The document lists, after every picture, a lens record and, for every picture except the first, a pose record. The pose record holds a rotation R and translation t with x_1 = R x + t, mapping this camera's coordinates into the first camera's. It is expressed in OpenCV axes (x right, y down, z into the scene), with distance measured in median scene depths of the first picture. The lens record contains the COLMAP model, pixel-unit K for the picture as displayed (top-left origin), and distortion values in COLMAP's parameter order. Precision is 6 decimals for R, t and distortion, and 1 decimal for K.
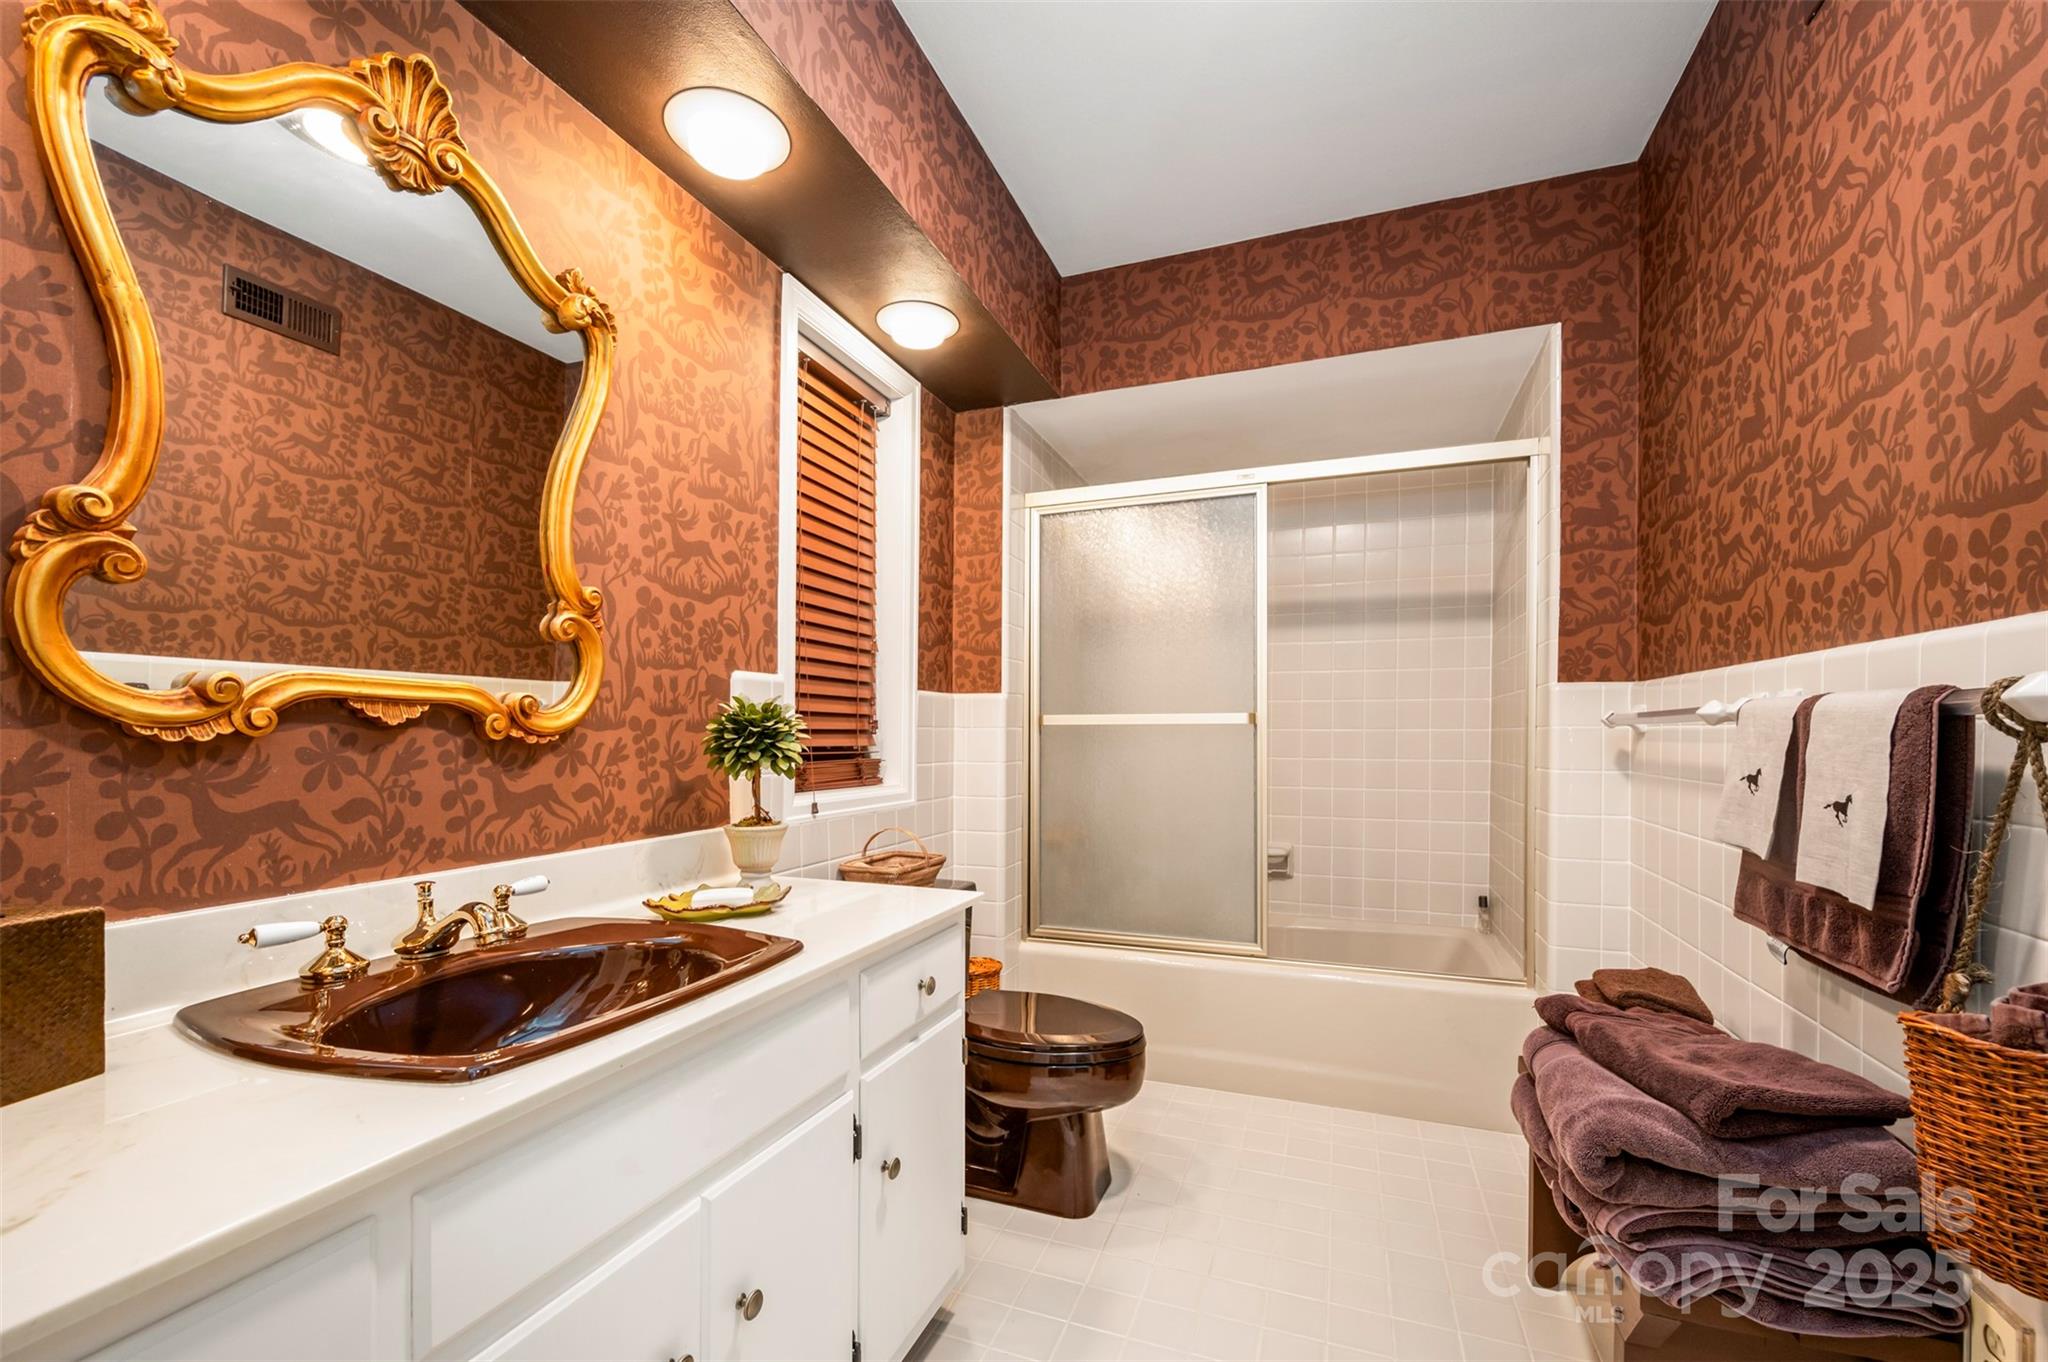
lens RADIAL K [[831.0, 0, 1022.0], [0, 831.0, 741.3], [0, 0, 1]] dist [-0.000390, -0.000187]
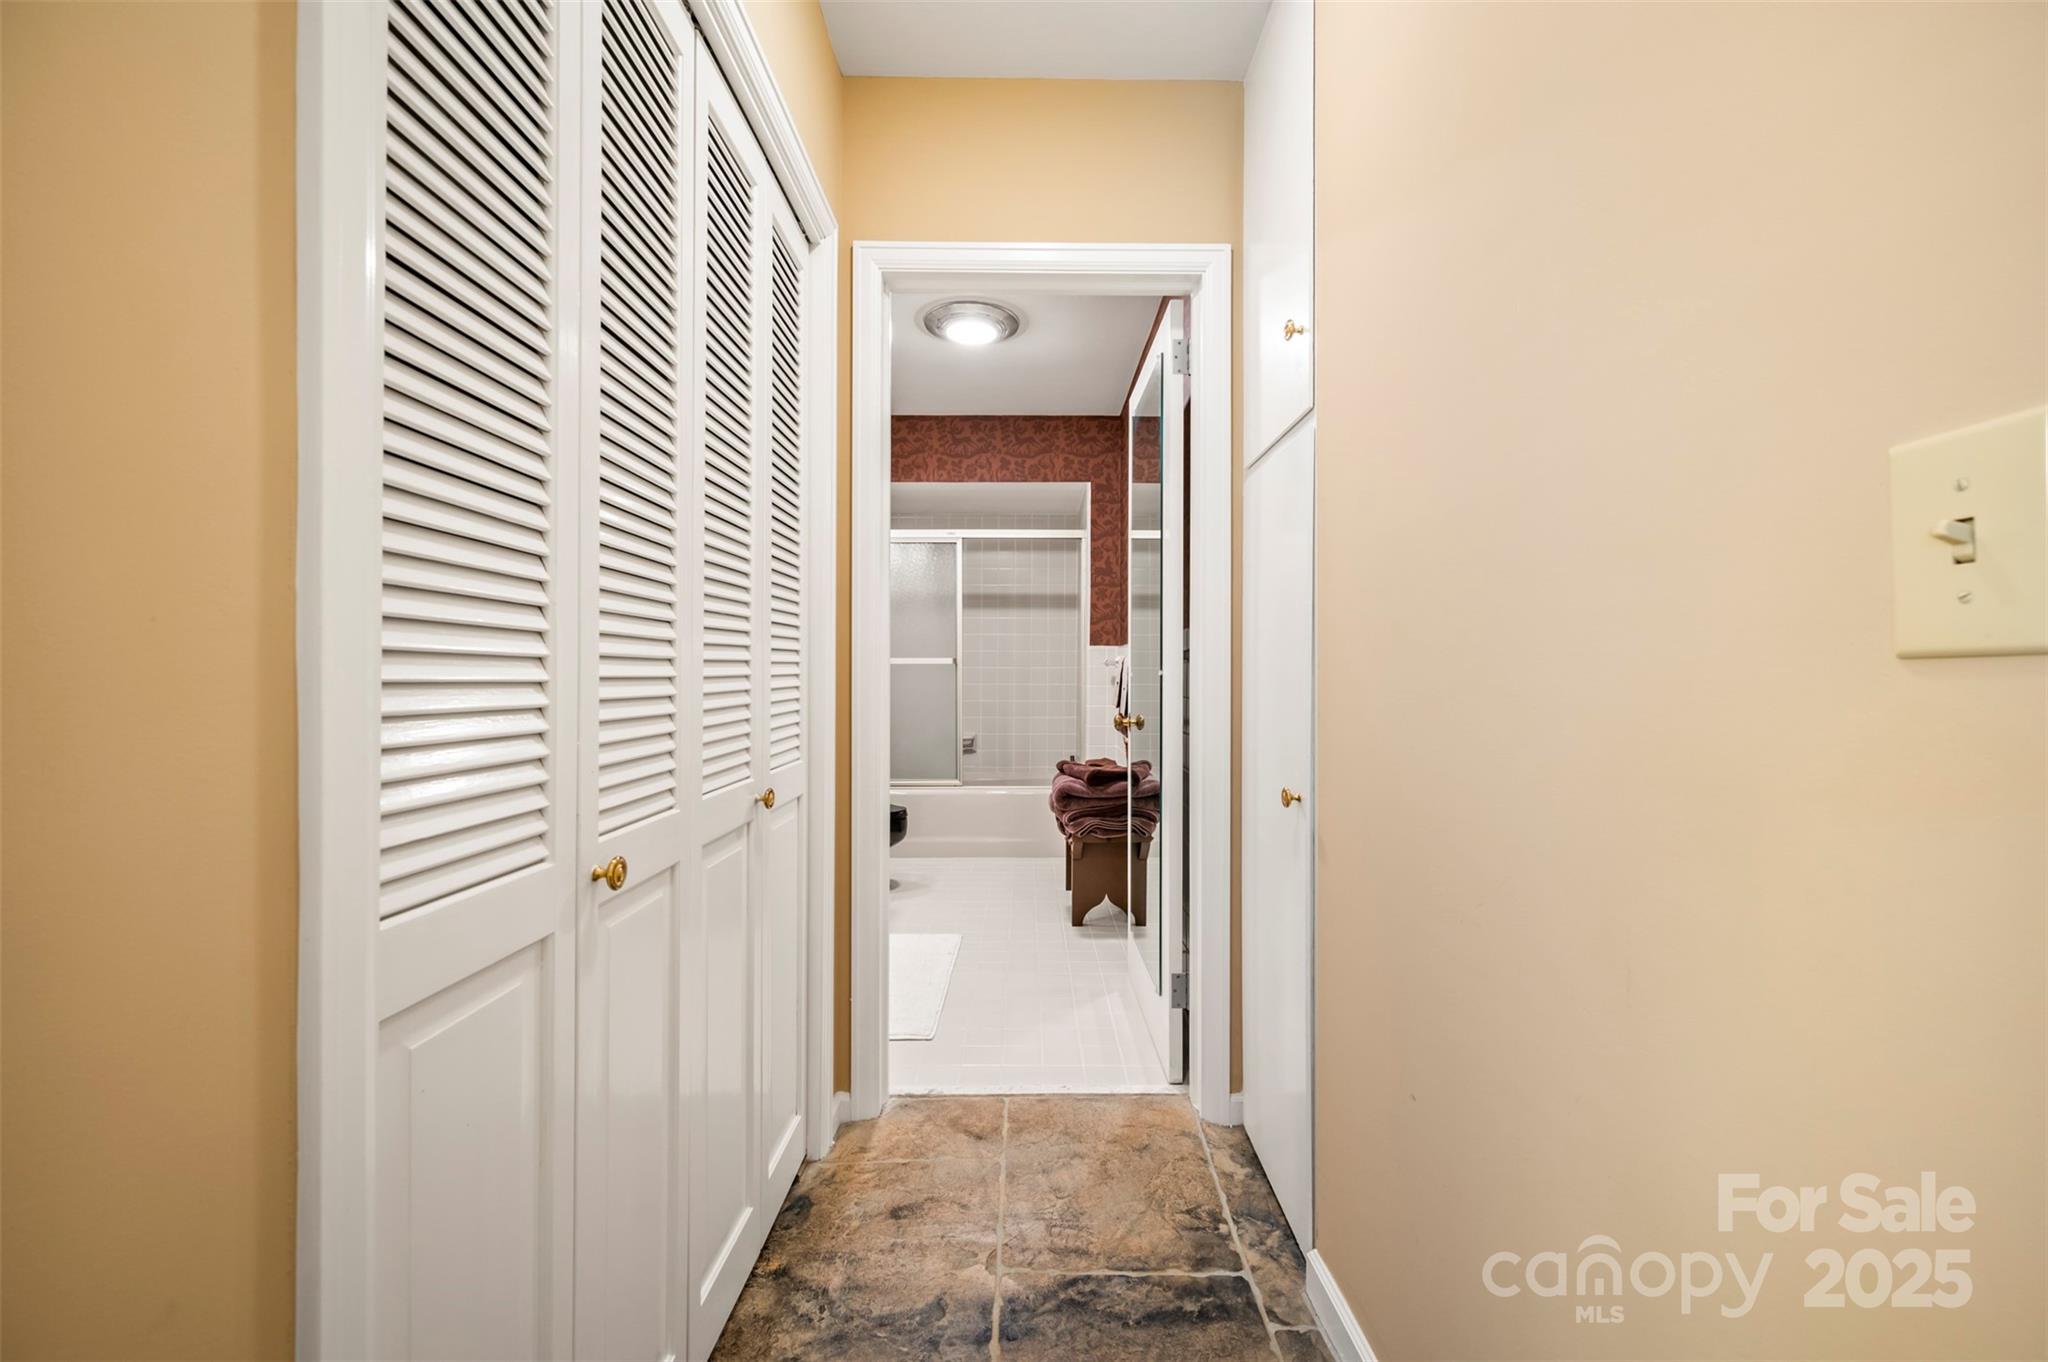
lens RADIAL K [[831.0, 0, 1025.5], [0, 831.0, 677.4], [0, 0, 1]] dist [-0.000390, -0.000187]
pose [[0.933868, -0.001880, 0.357613, -0.277360], [0.003215, 0.999990, -0.003139, 0.017942], [-0.357603, 0.004081, 0.933865, -0.916029]]
